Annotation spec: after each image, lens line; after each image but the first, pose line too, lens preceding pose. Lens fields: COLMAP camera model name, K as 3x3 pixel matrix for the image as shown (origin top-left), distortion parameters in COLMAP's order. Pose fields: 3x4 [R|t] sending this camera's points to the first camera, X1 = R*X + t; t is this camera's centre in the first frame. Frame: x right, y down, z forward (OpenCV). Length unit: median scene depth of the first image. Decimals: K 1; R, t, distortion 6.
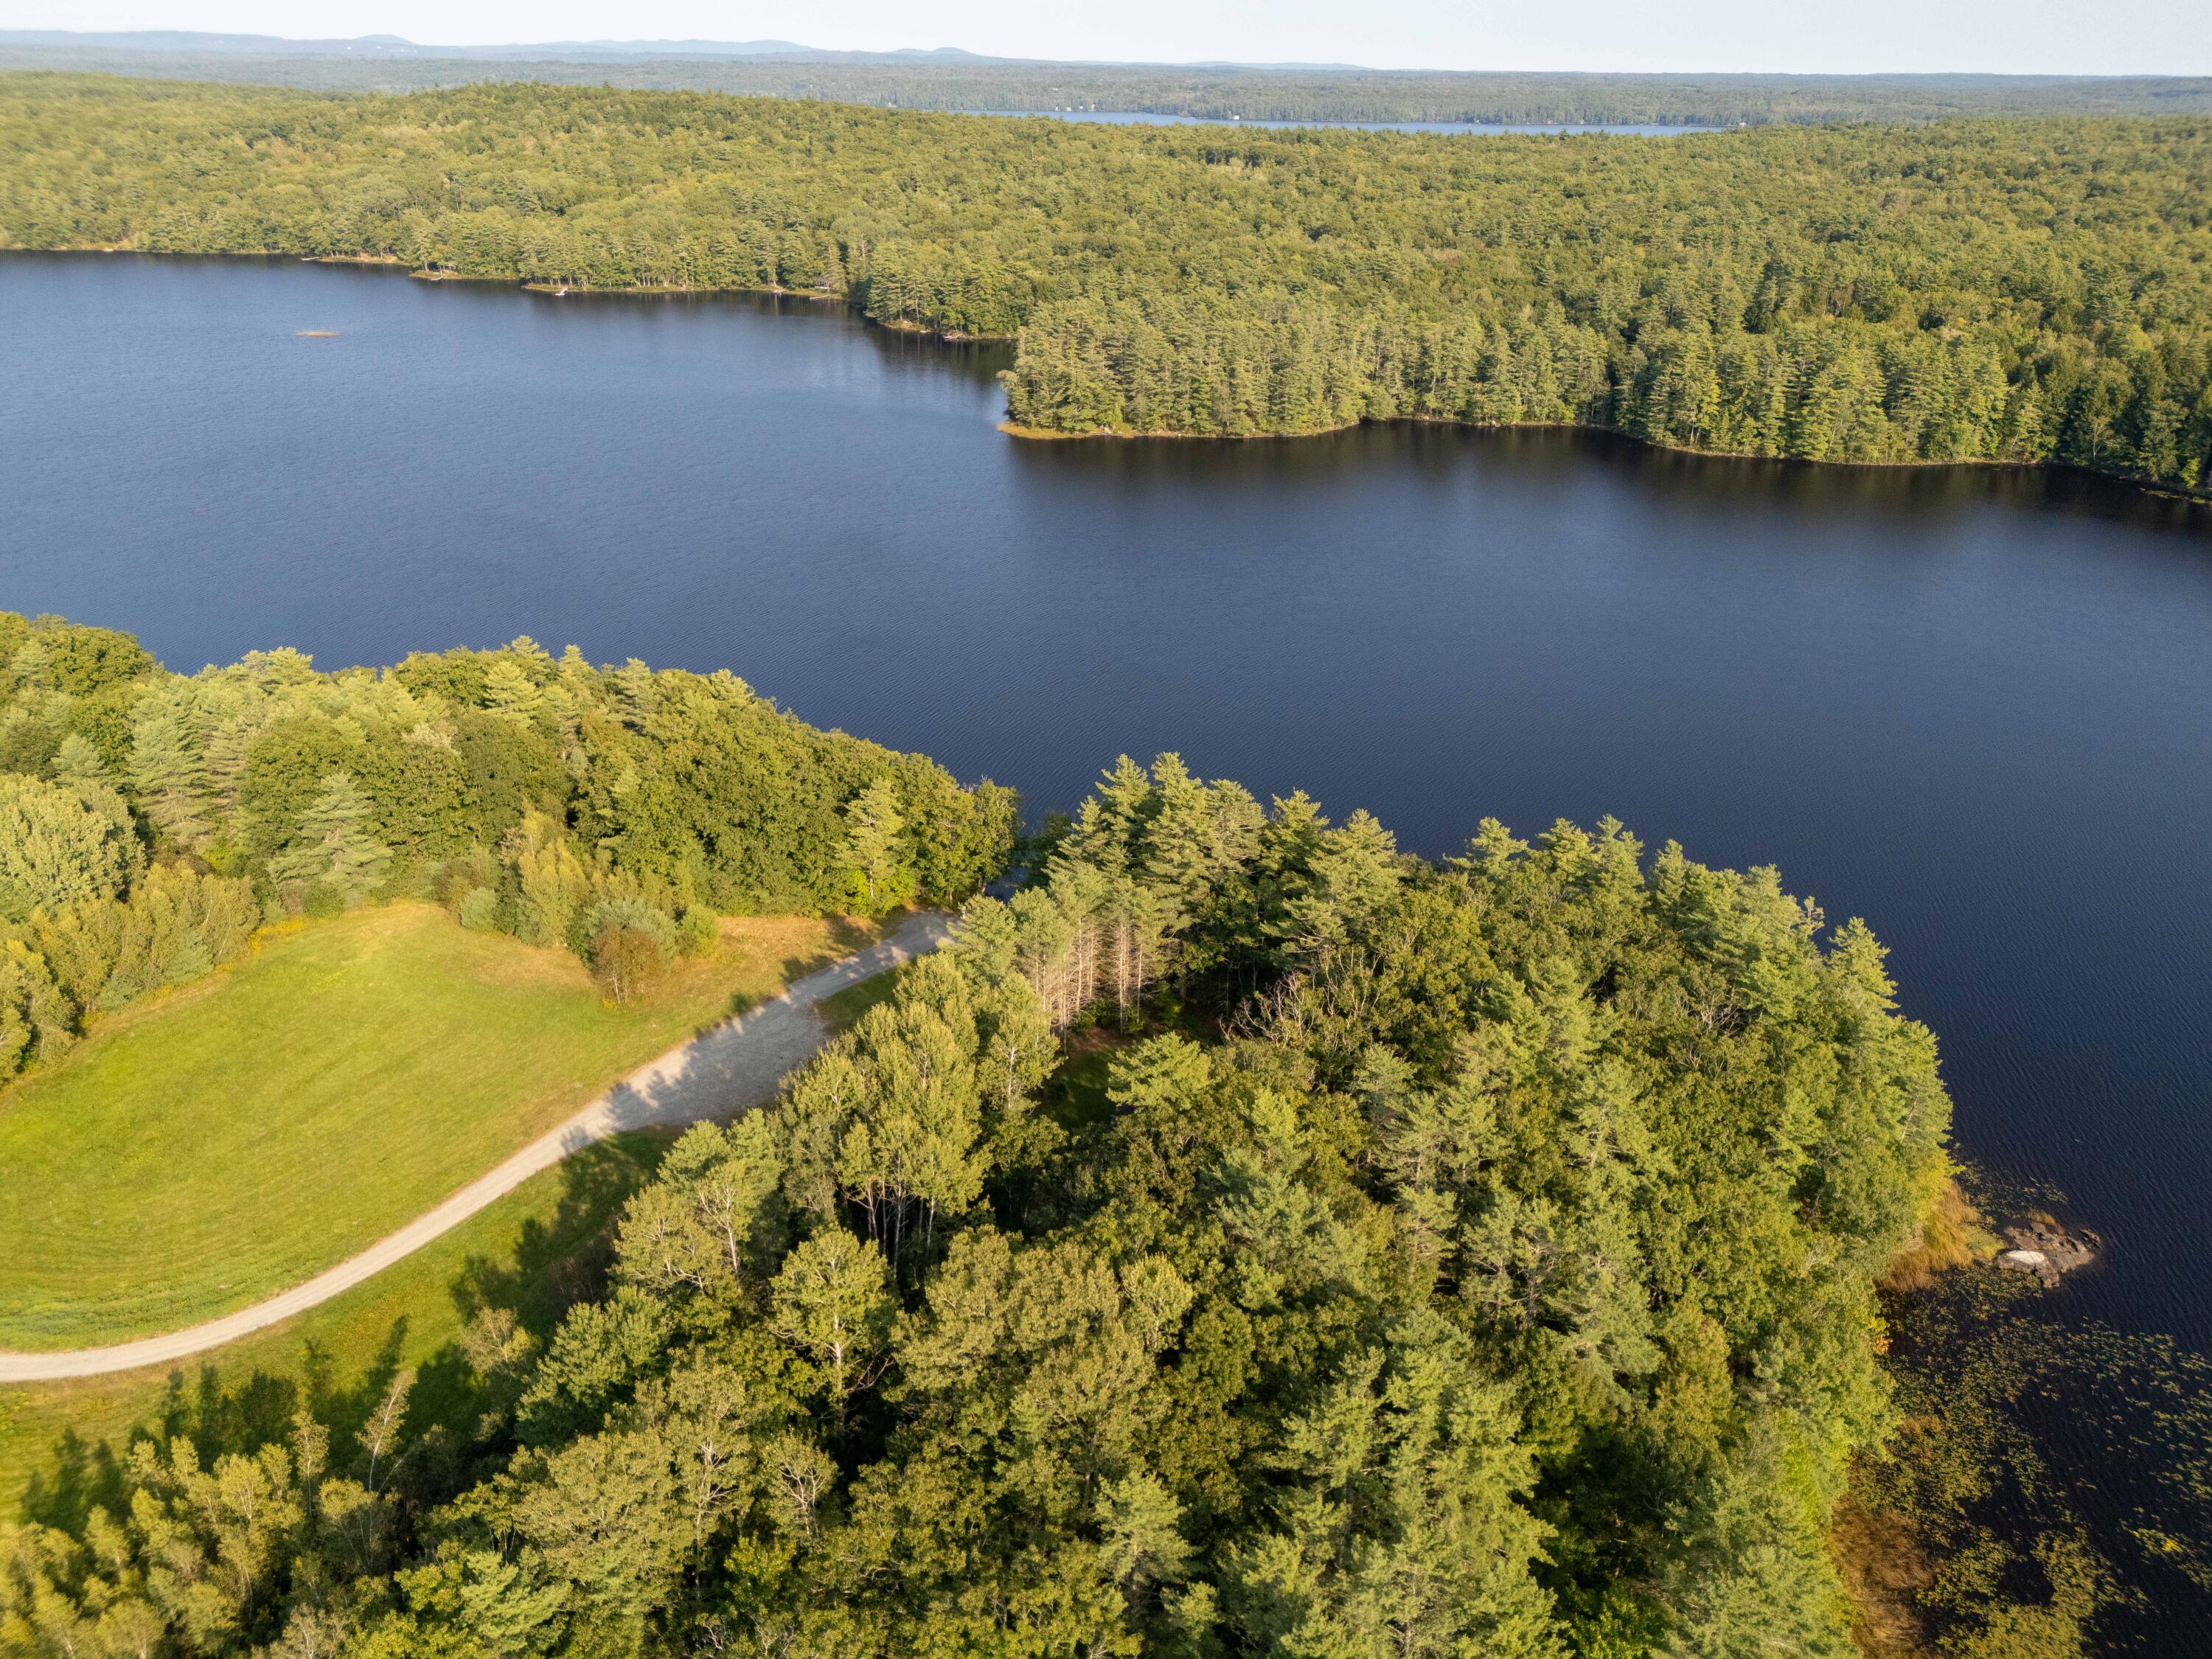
lens RADIAL K [[1632.4, 0, 1109.9], [0, 1632.4, 828.1], [0, 0, 1]] dist [0.074258, -0.077282]
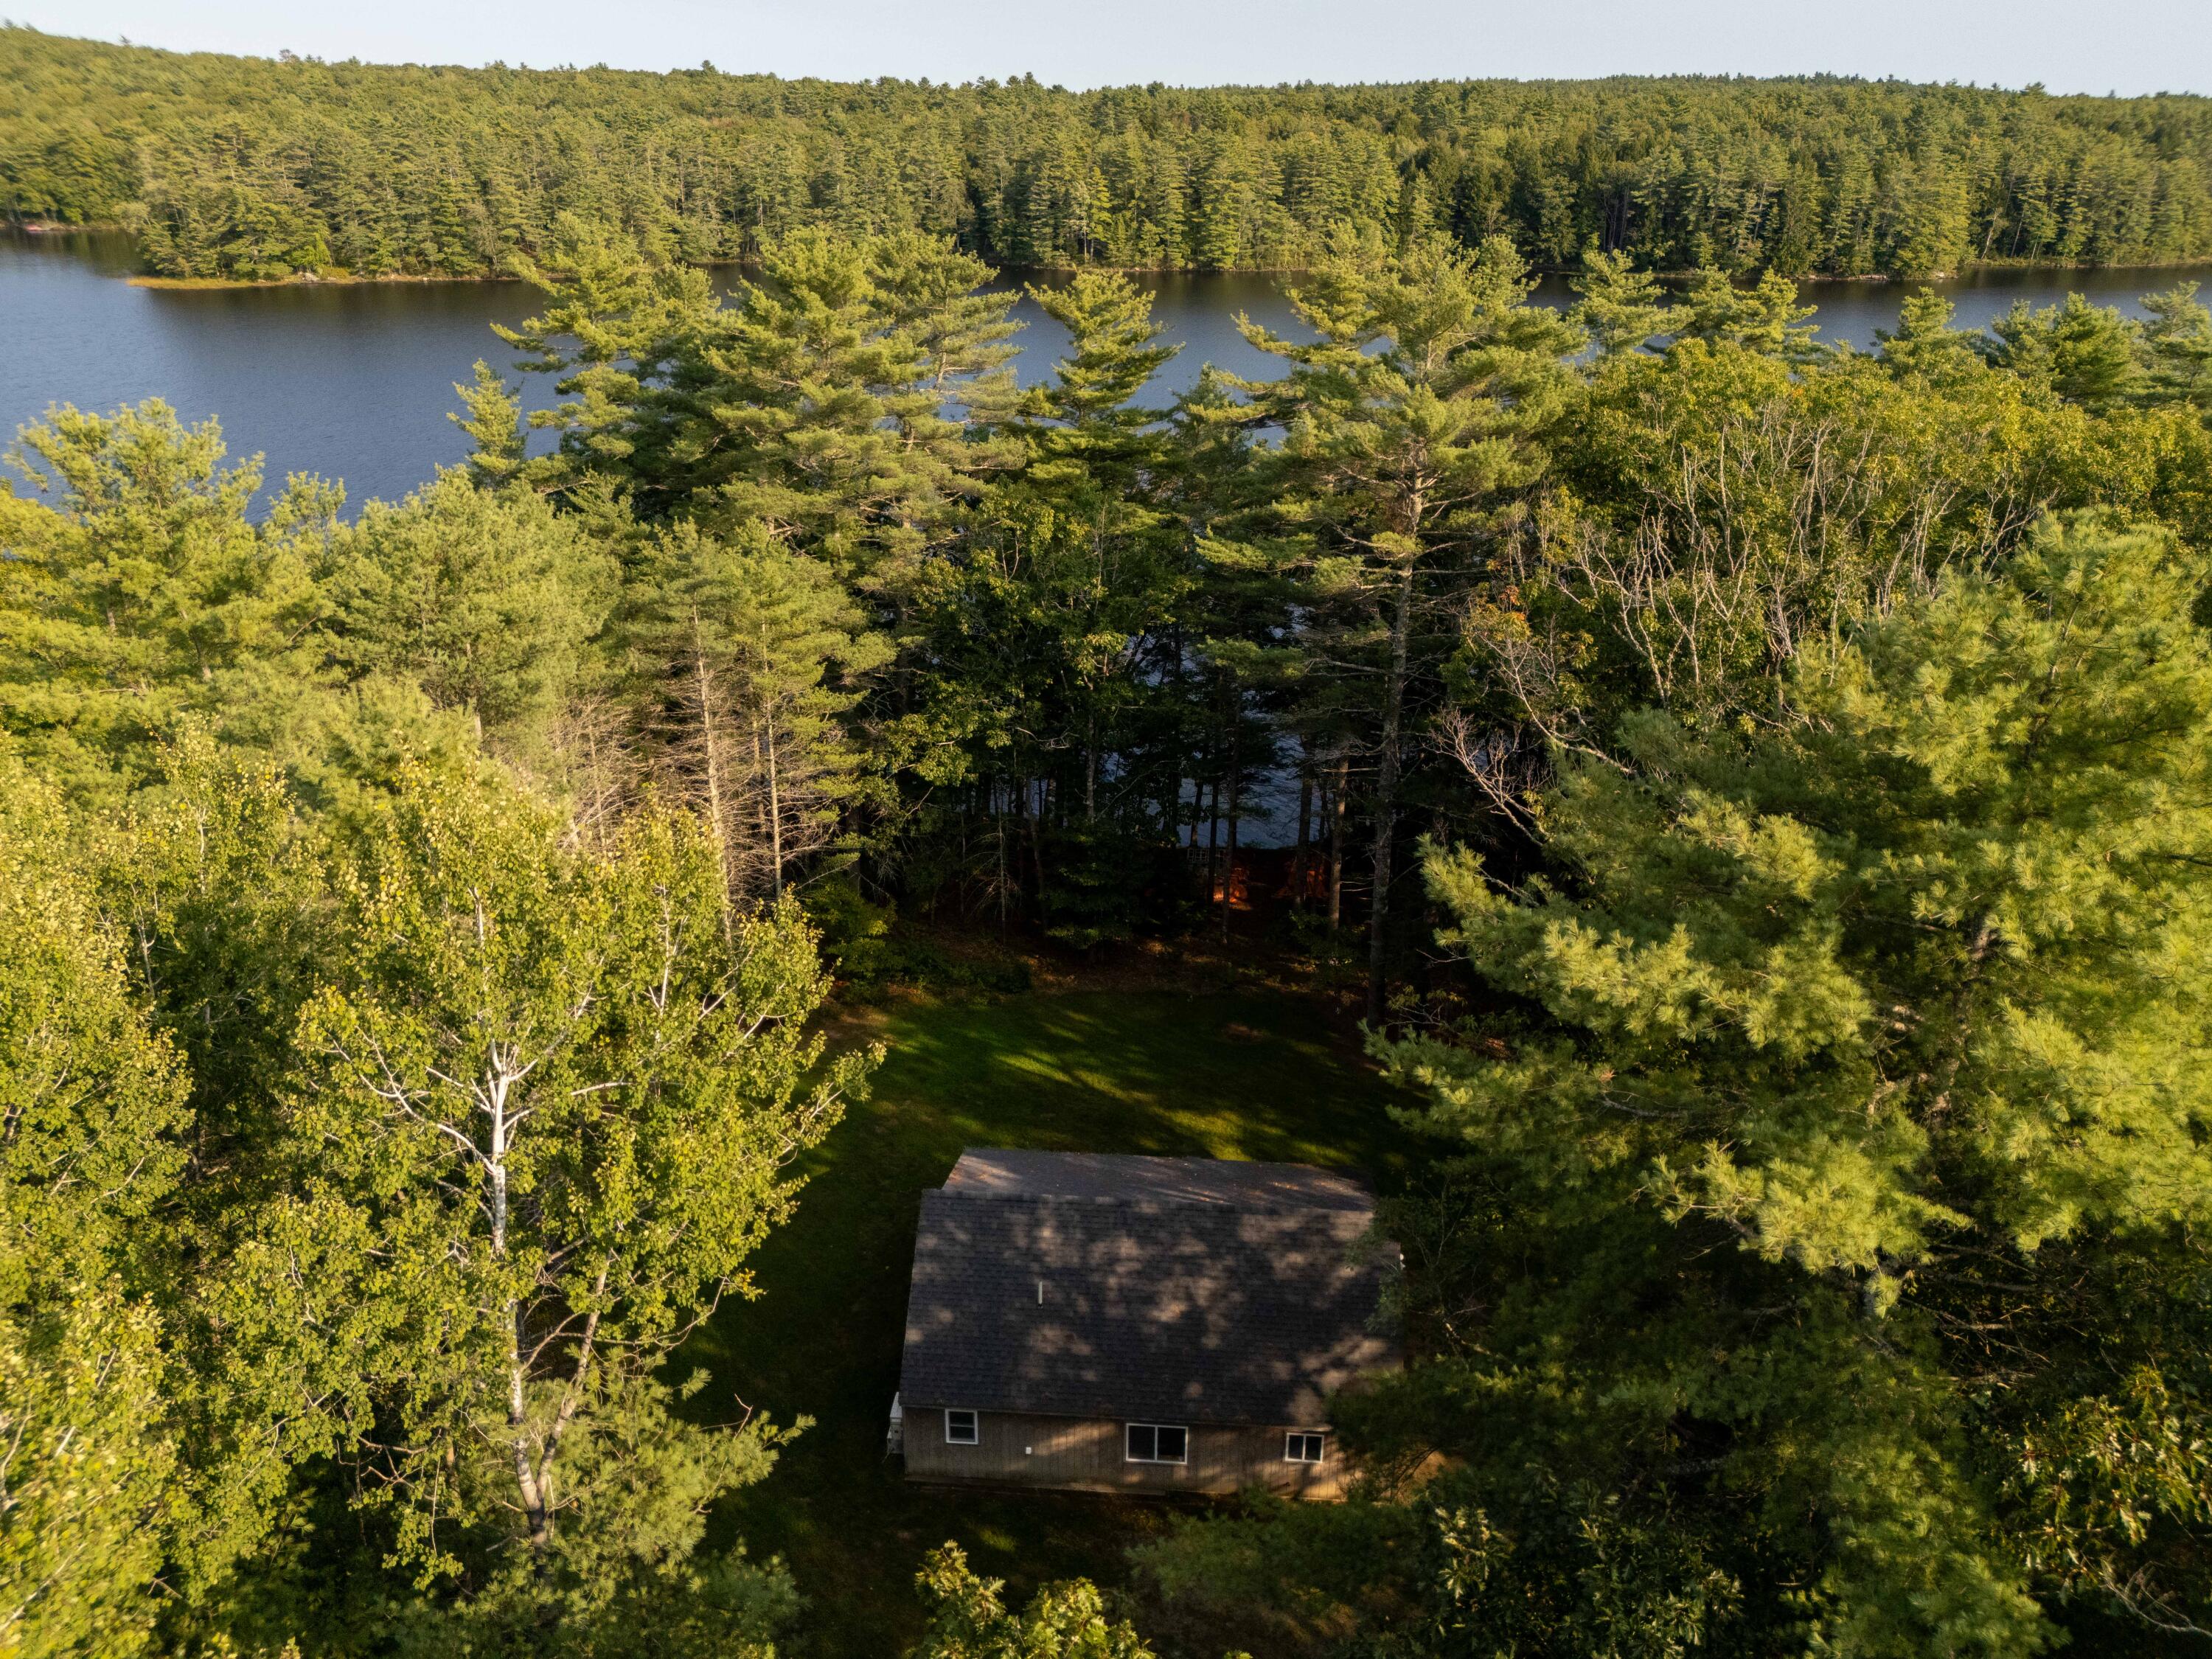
lens RADIAL K [[1632.4, 0, 1109.9], [0, 1632.4, 828.1], [0, 0, 1]] dist [0.074258, -0.077282]
pose [[0.899848, -0.177780, 0.398332, -0.019105], [0.186537, 0.982301, 0.017017, 0.036645], [-0.394307, 0.058991, 0.917083, 0.257682]]
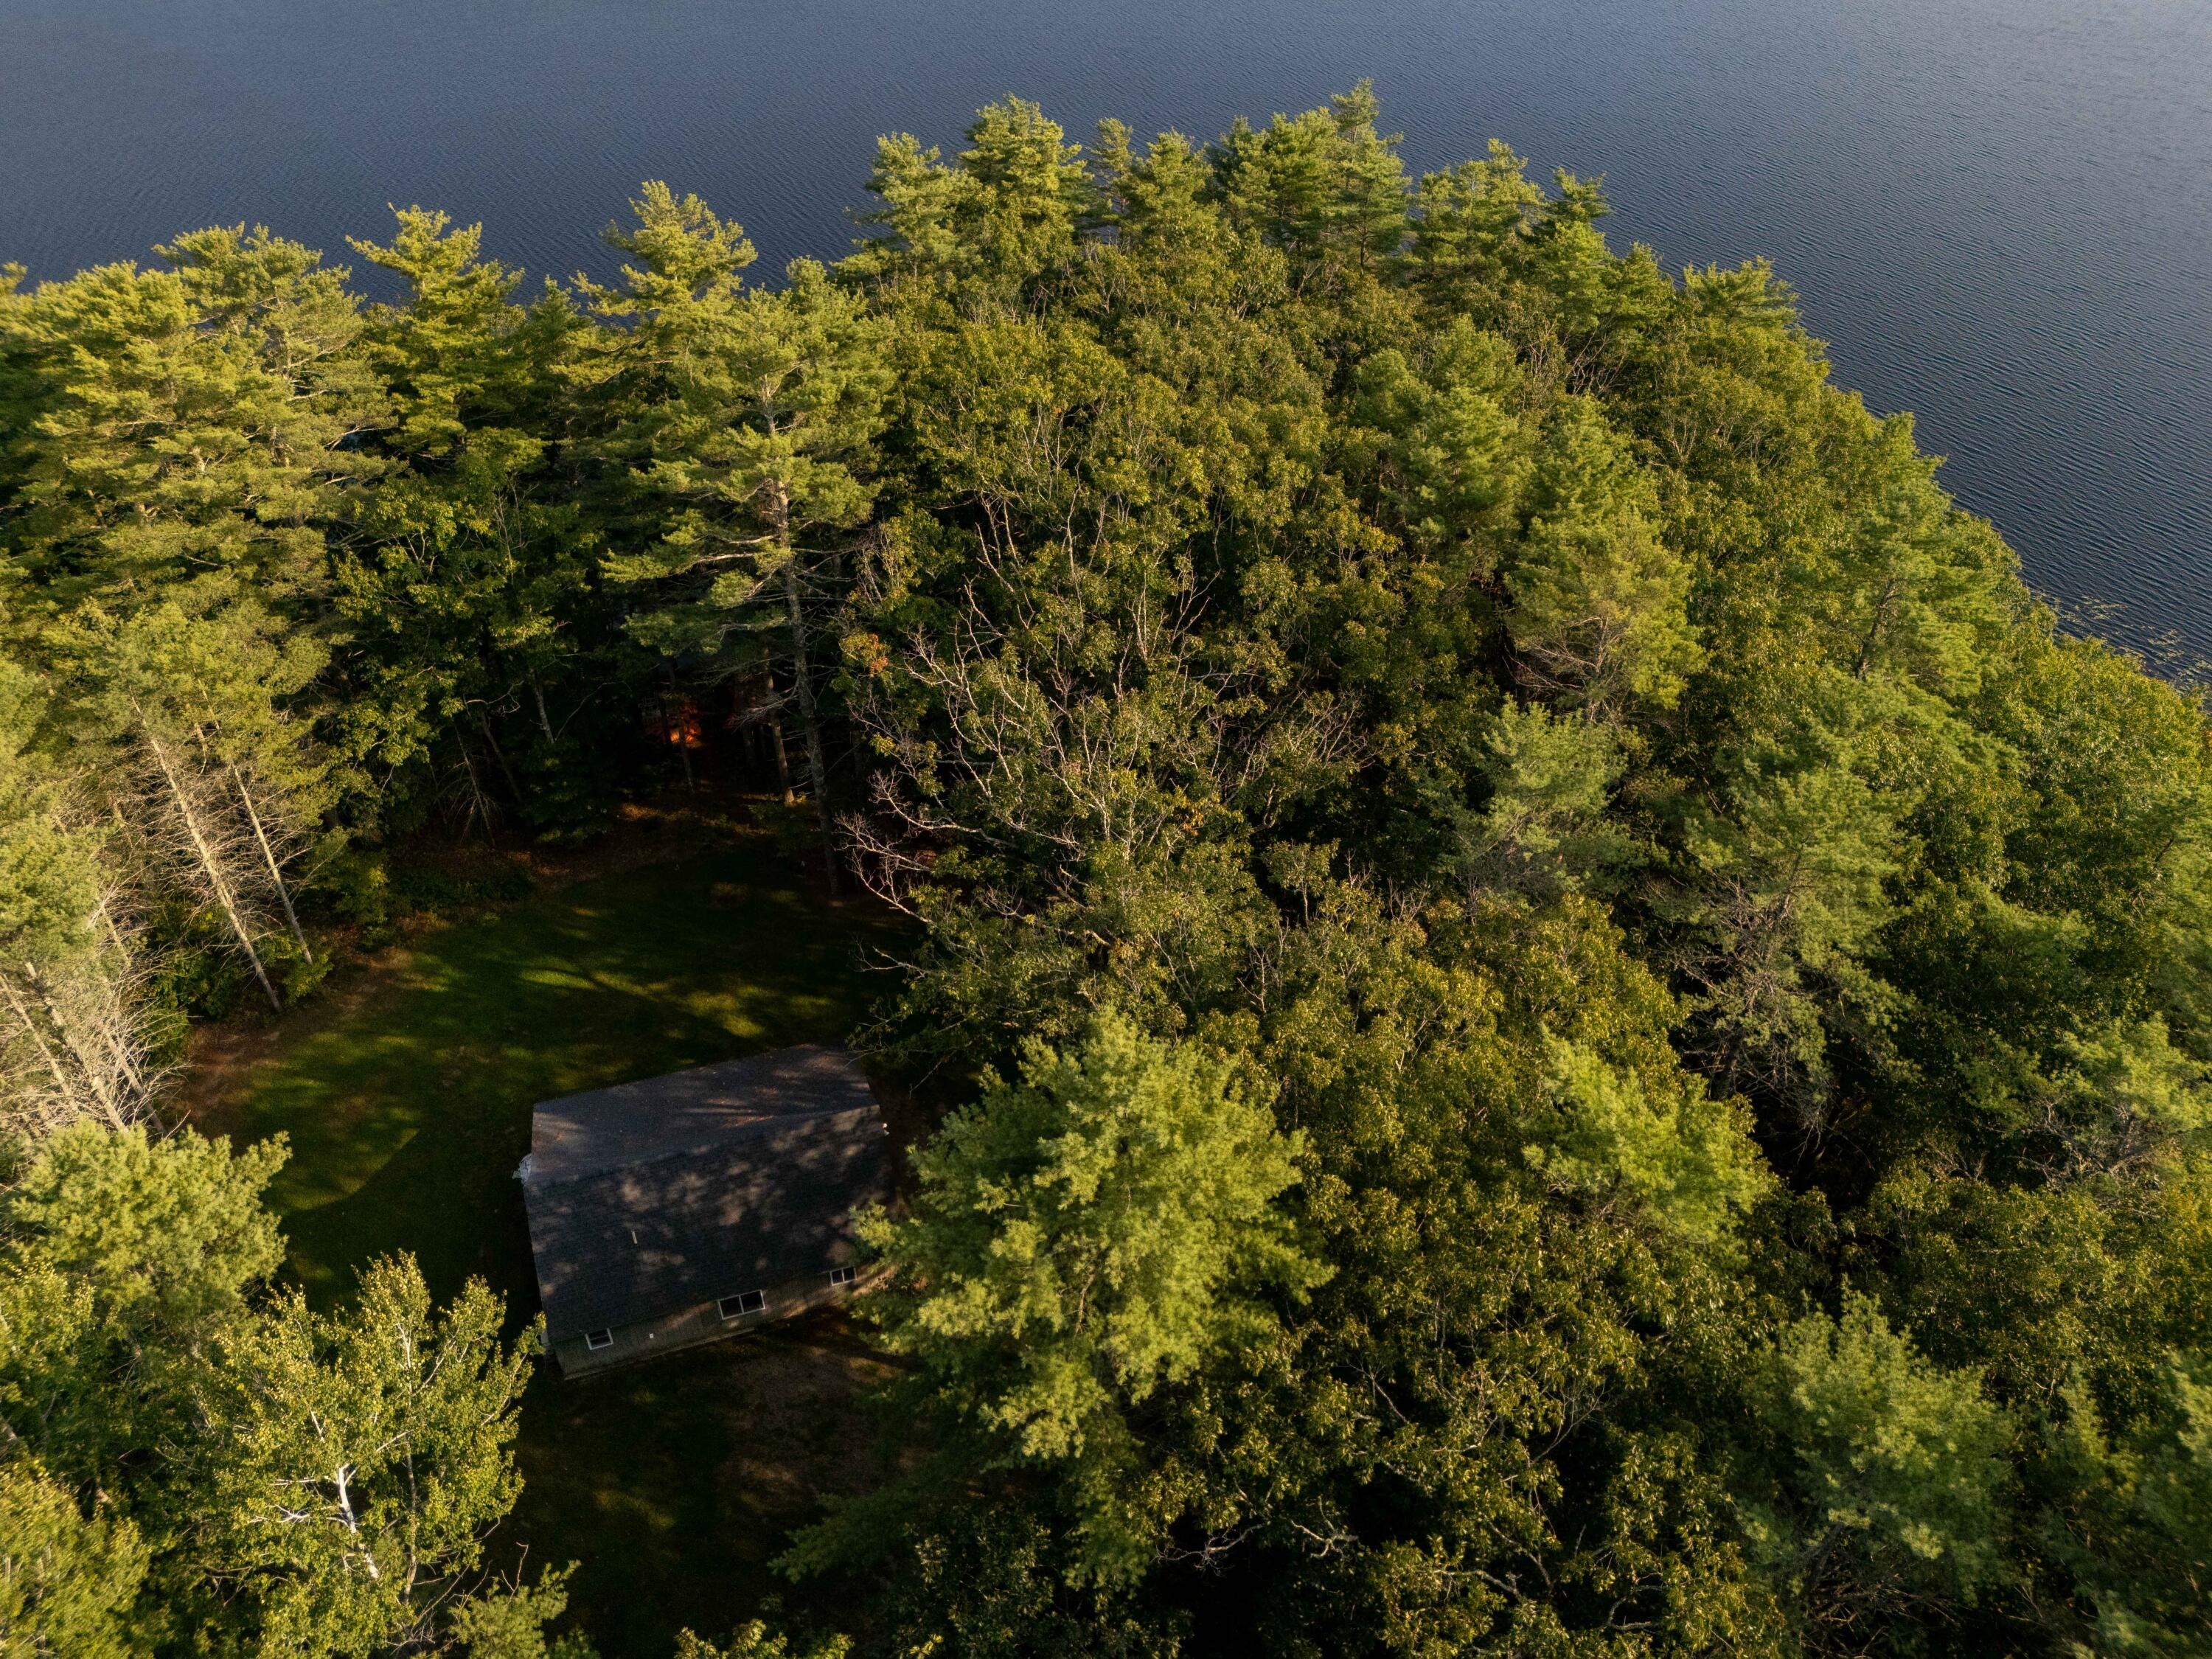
lens RADIAL K [[1646.7, 0, 1127.9], [0, 1646.7, 816.5], [0, 0, 1]] dist [0.068349, -0.070909]
pose [[0.670190, -0.476516, 0.569015, -0.022045], [0.304093, 0.875664, 0.375154, 0.002258], [-0.677033, -0.078392, 0.731766, 0.231630]]
